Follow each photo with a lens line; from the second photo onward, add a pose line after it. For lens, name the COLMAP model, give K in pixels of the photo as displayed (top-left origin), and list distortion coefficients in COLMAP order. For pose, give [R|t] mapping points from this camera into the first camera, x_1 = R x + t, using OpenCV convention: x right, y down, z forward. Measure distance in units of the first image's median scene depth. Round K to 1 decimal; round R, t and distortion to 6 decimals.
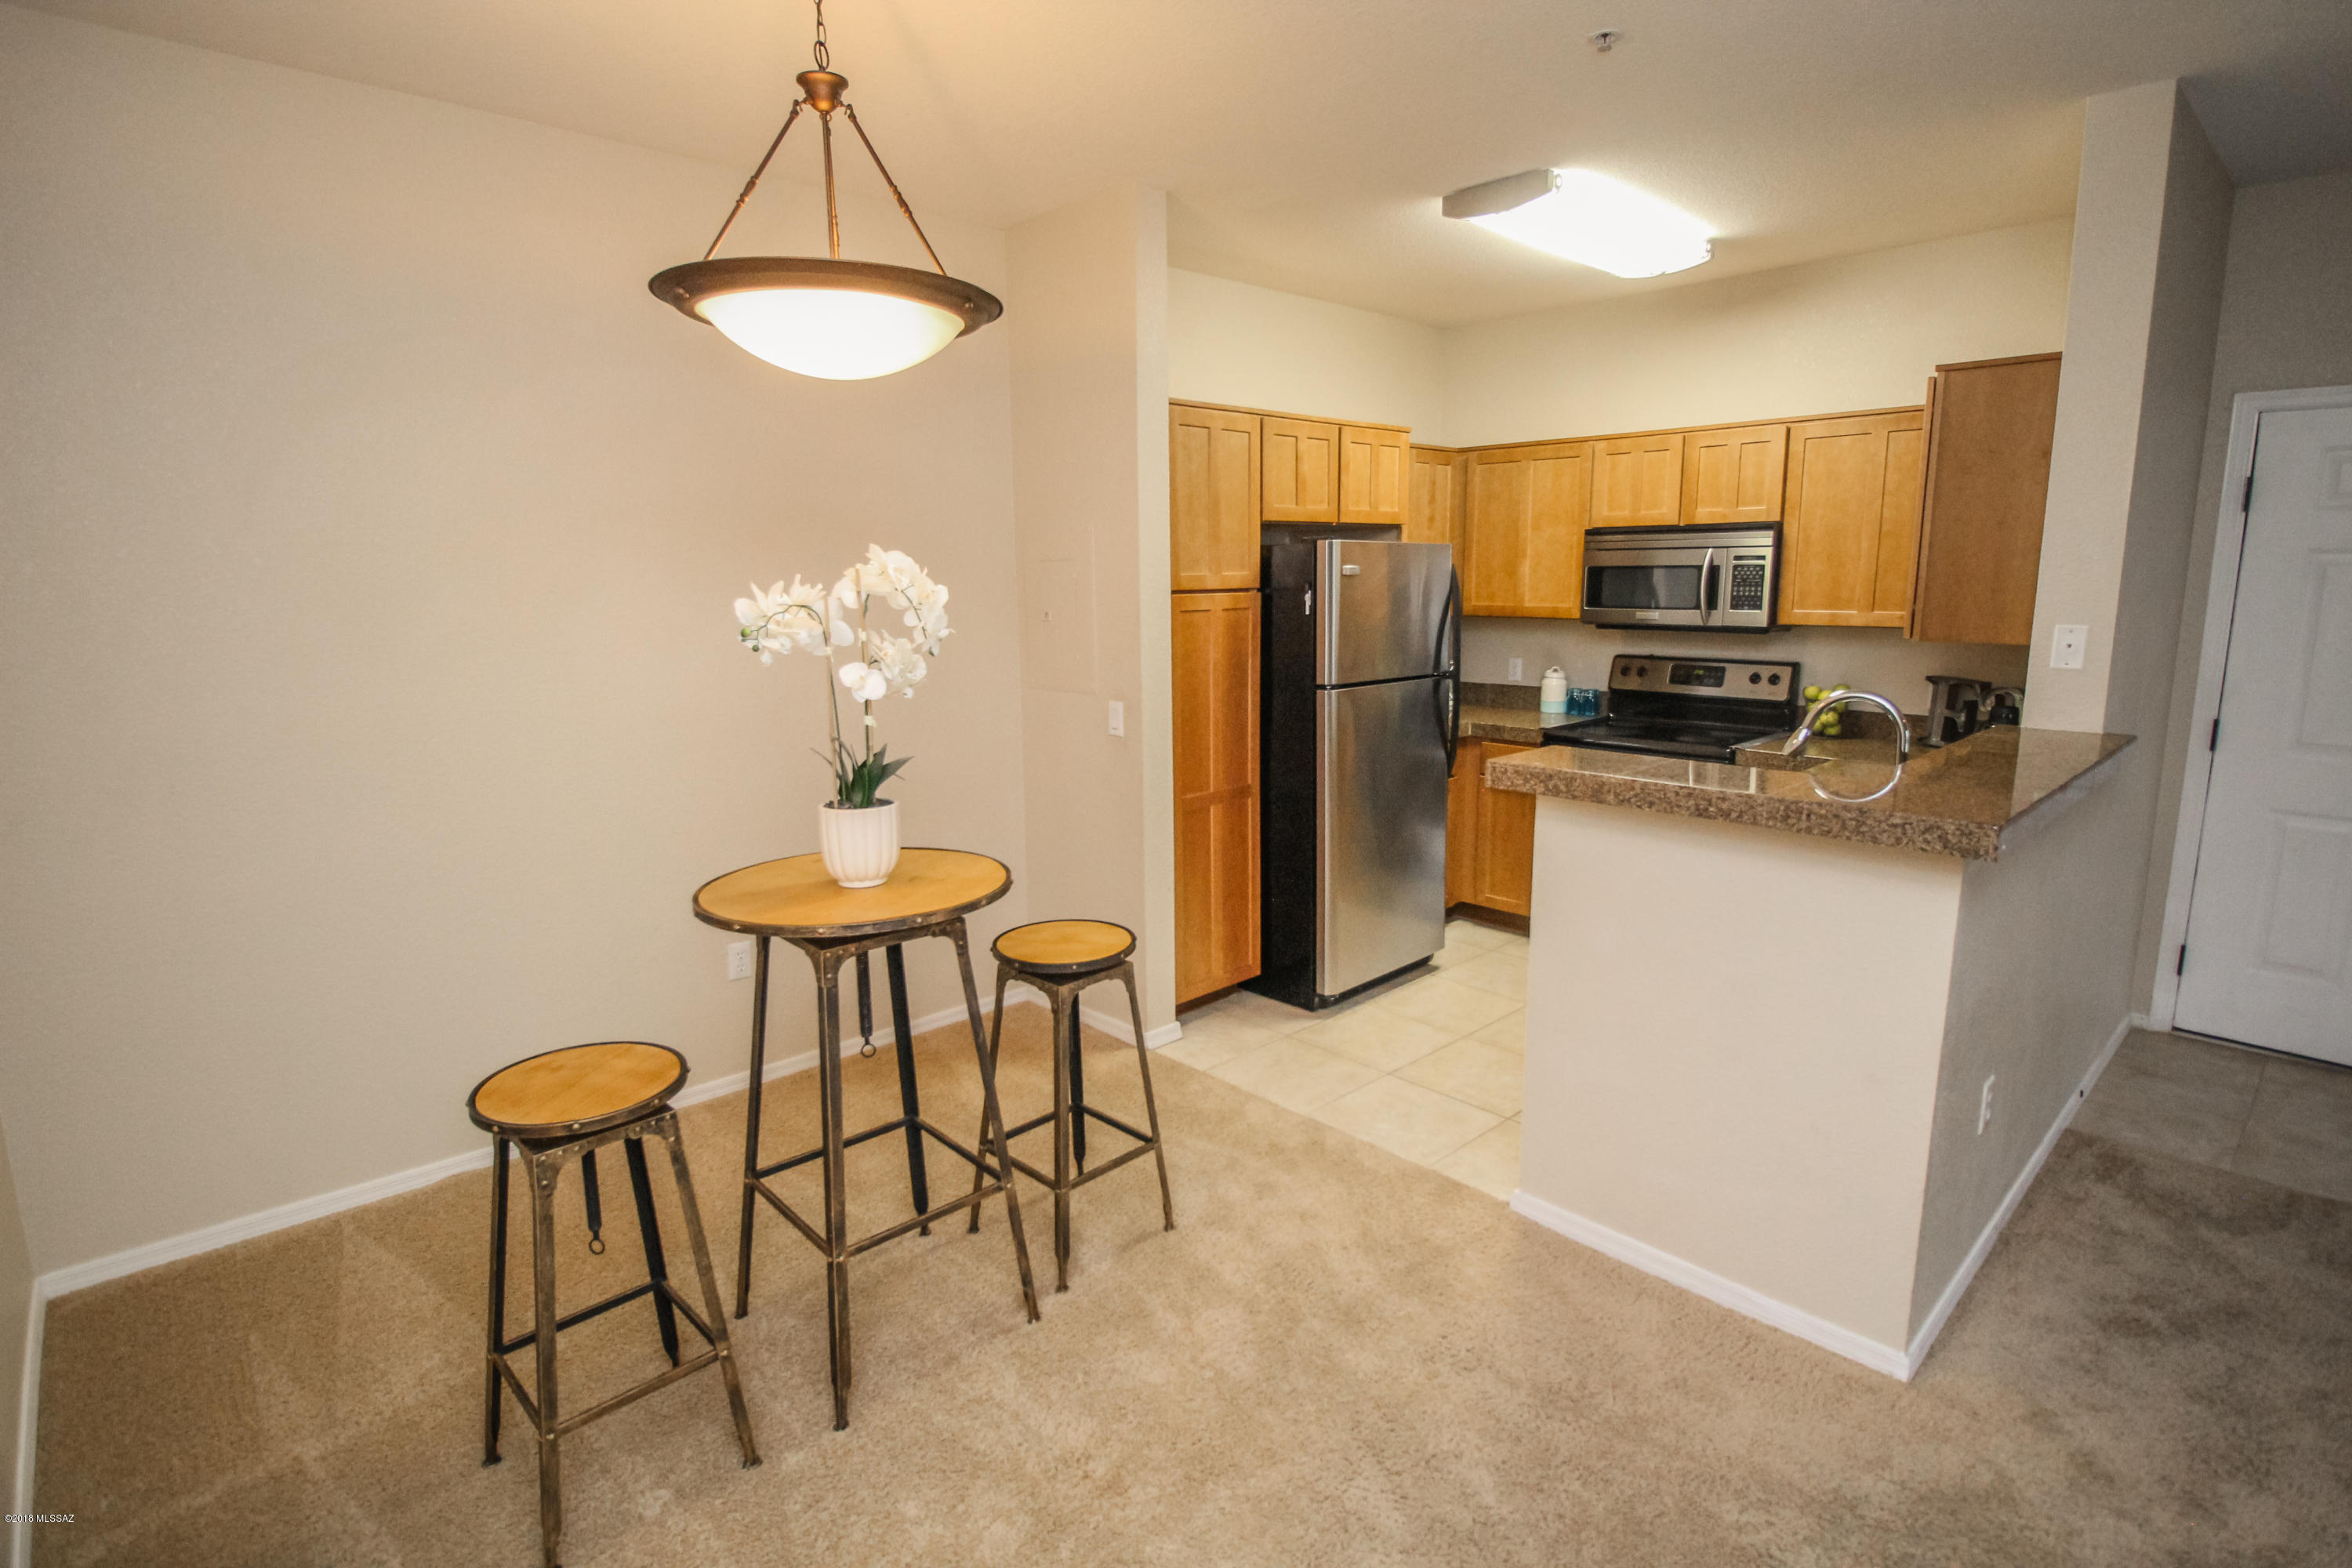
lens RADIAL K [[1158.5, 0, 1180.8], [0, 1158.5, 771.4], [0, 0, 1]] dist [-0.004366, -0.007190]
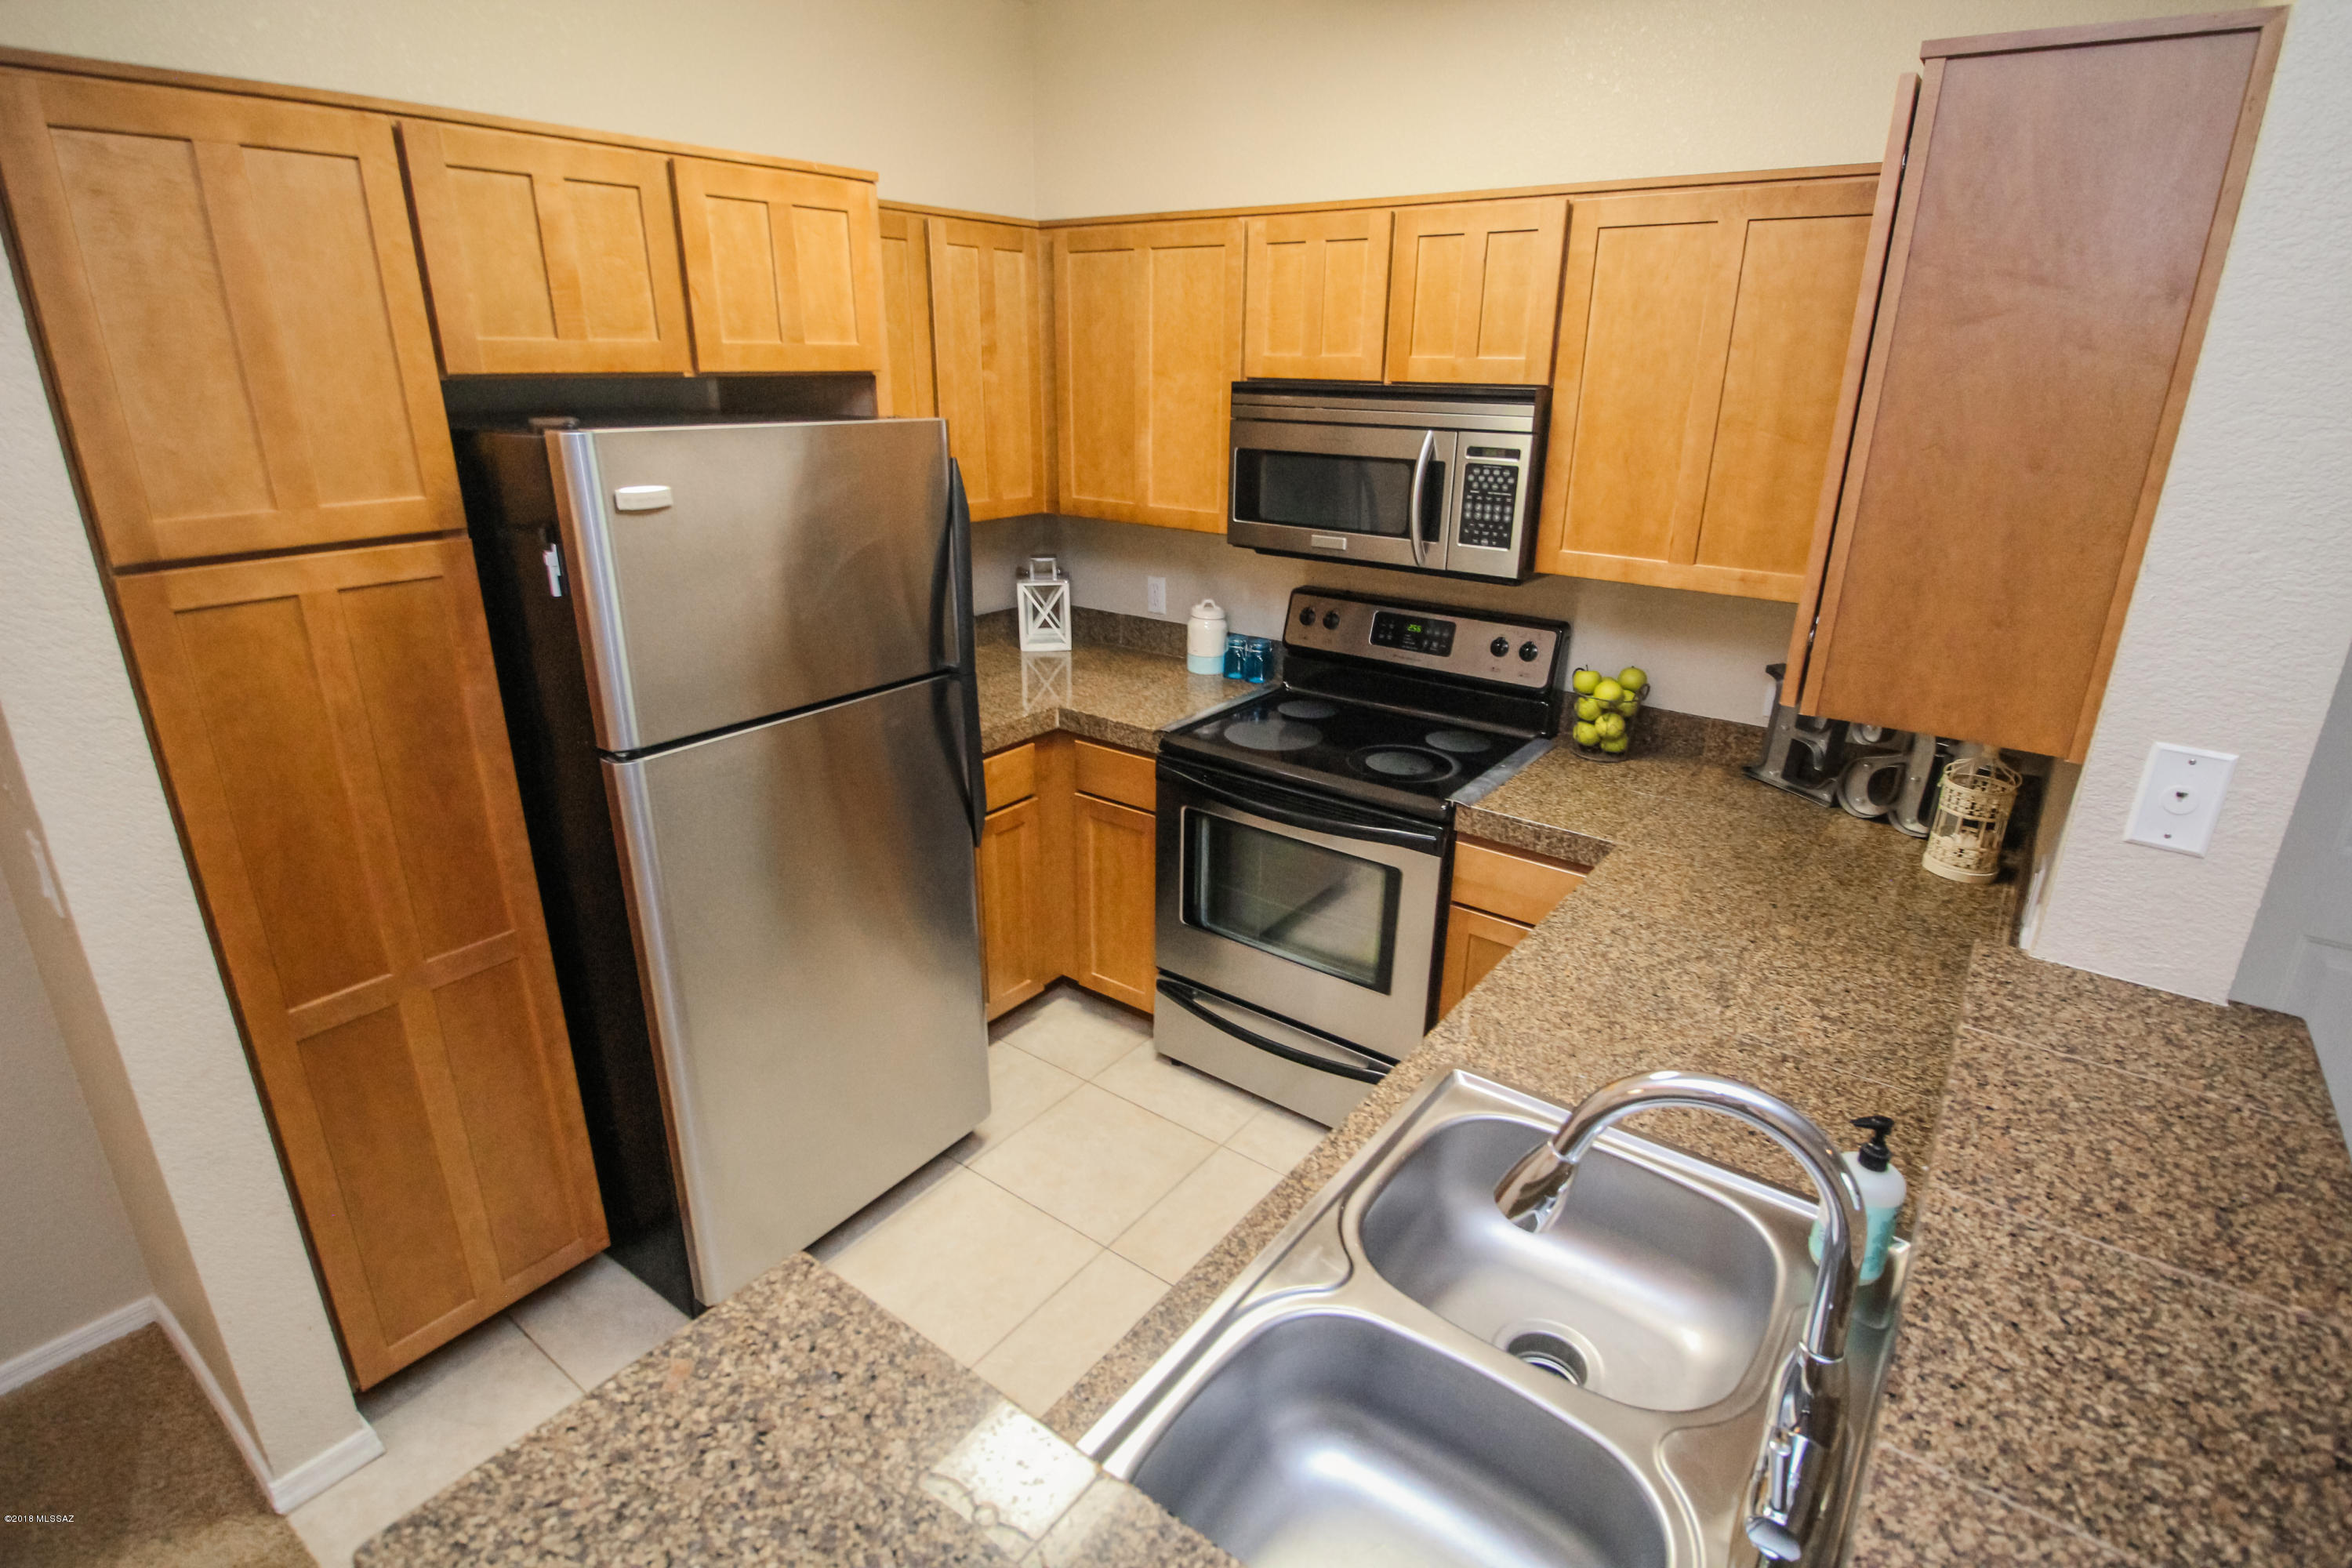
lens RADIAL K [[1158.5, 0, 1189.0], [0, 1158.5, 774.1], [0, 0, 1]] dist [-0.004366, -0.007190]
pose [[0.983888, -0.038724, 0.174544, 0.259422], [0.007716, 0.984550, 0.174934, -0.138668], [-0.178622, -0.170768, 0.968985, 0.488621]]
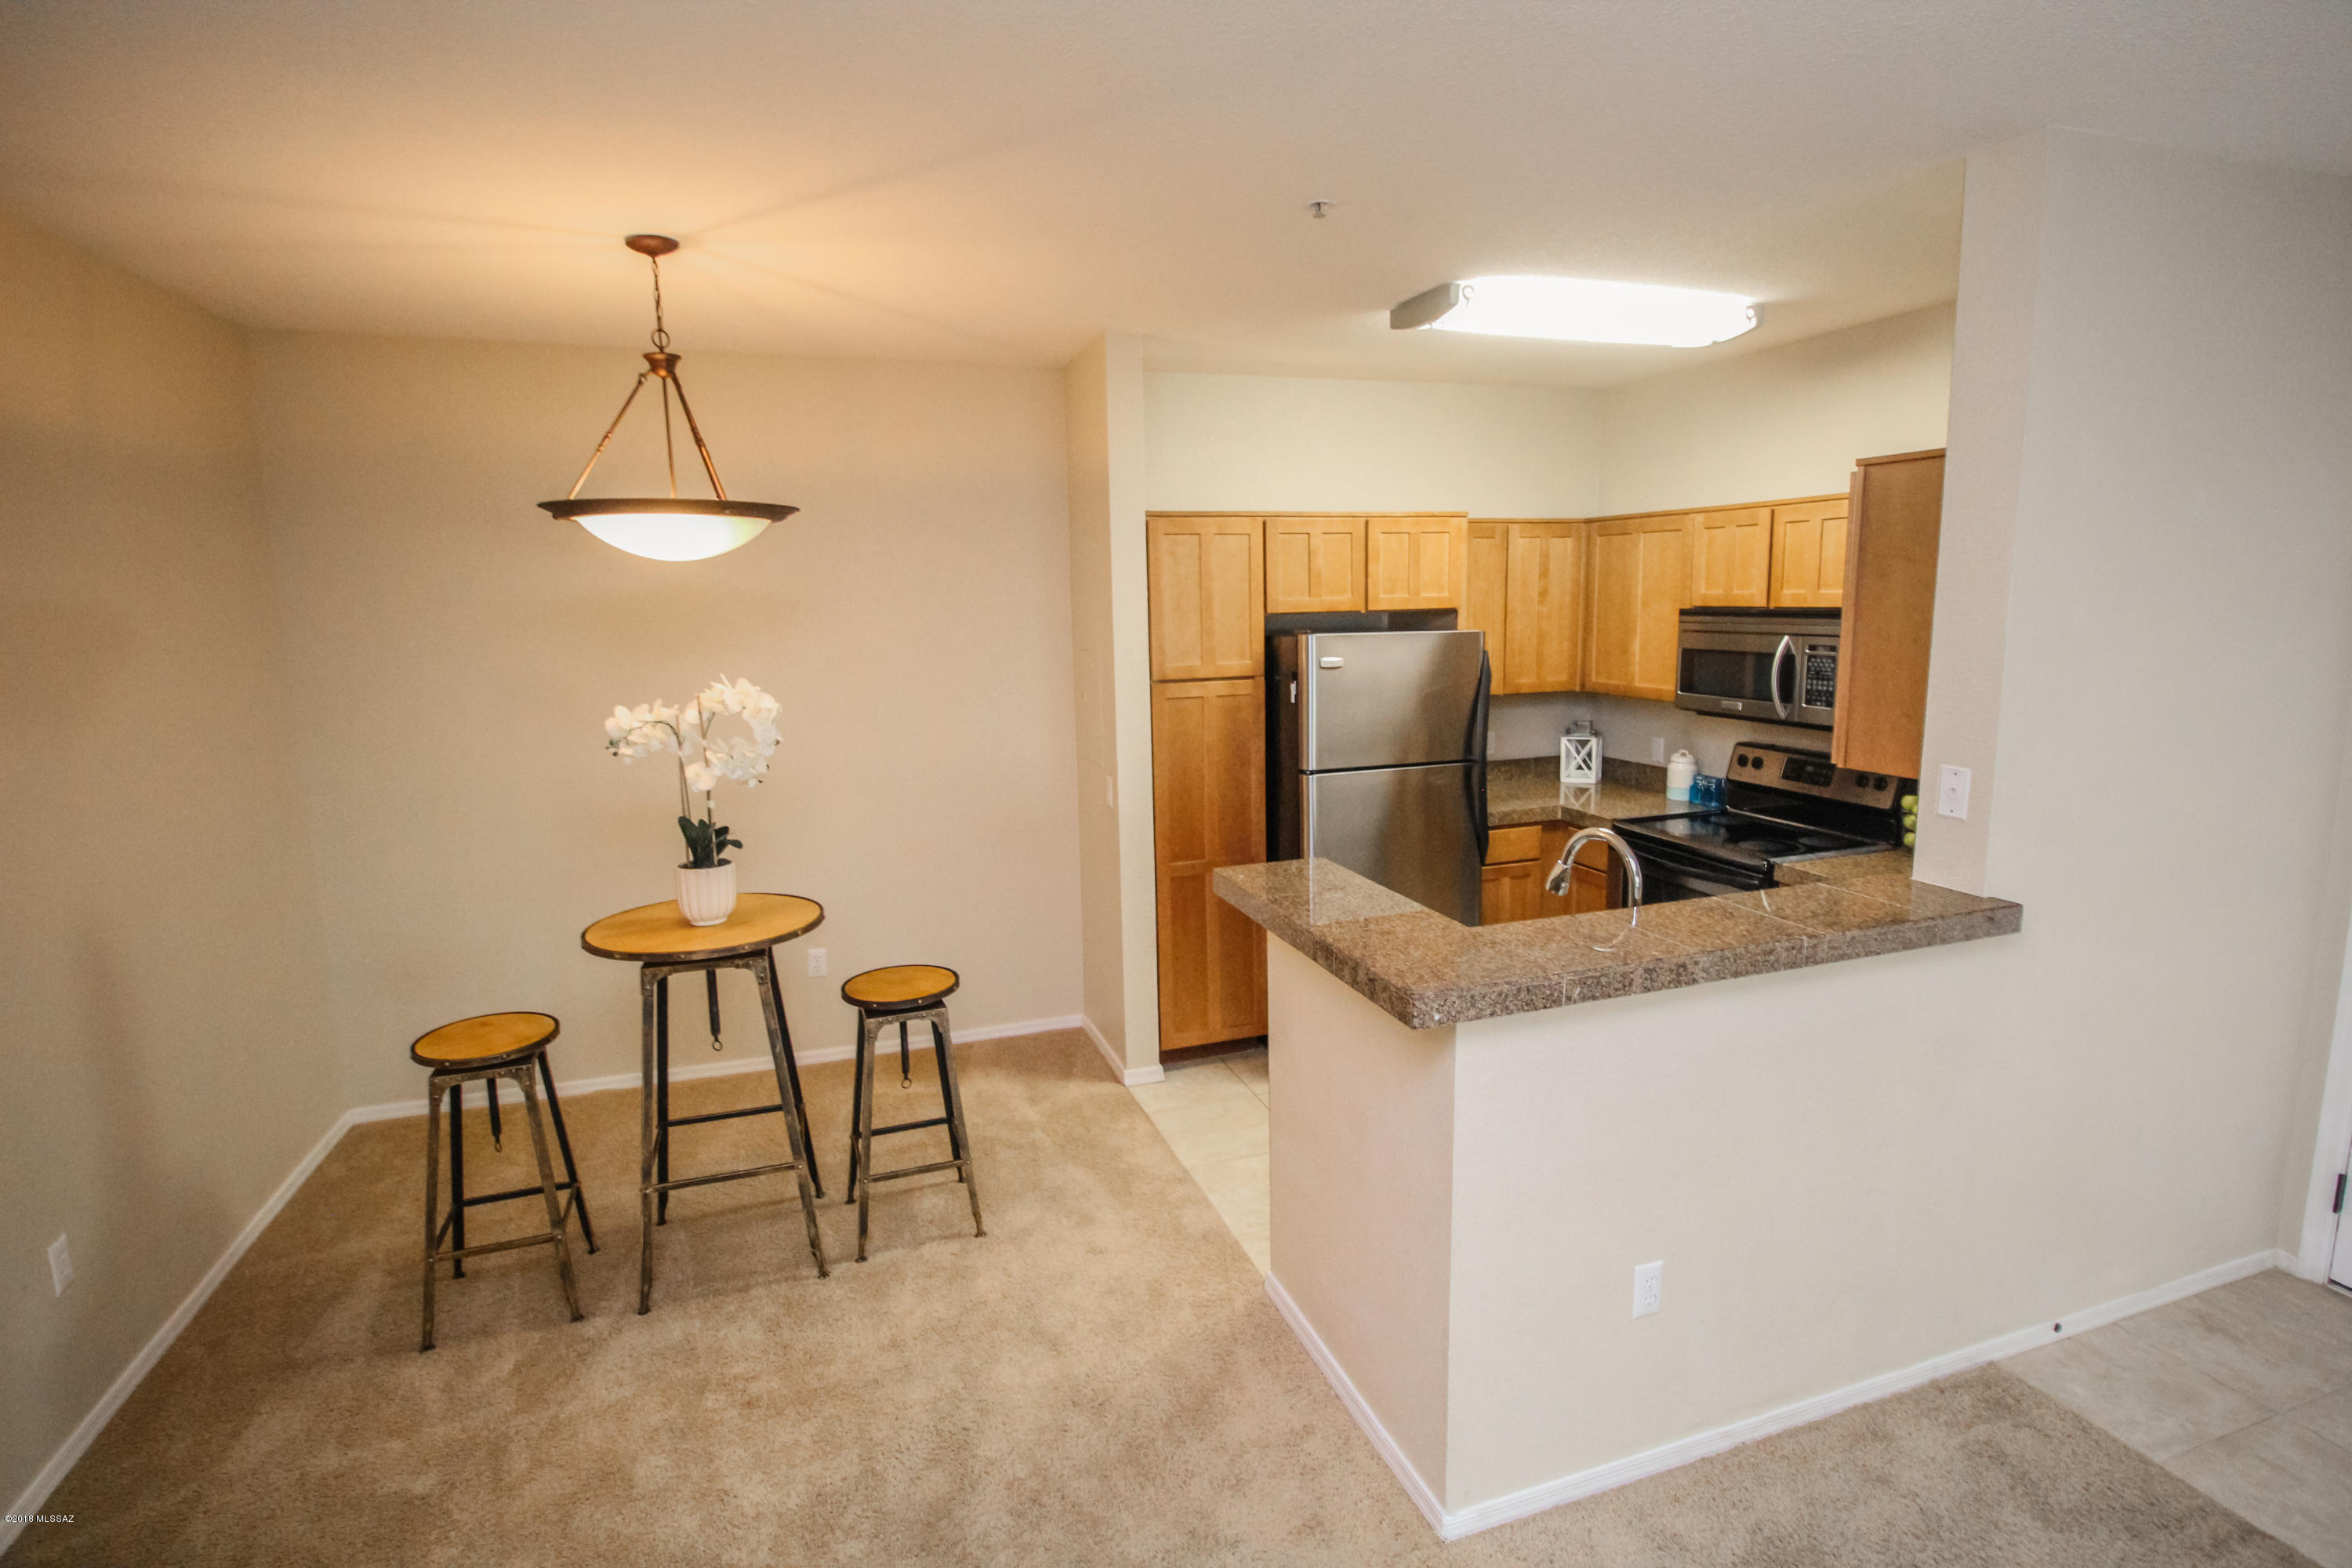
lens RADIAL K [[1158.5, 0, 1180.1], [0, 1158.5, 770.3], [0, 0, 1]] dist [-0.004366, -0.007190]
pose [[0.910942, 0.054997, -0.408851, 0.434914], [-0.060462, 0.998170, -0.000443, -0.064246], [0.408079, 0.025123, 0.912601, -0.010091]]
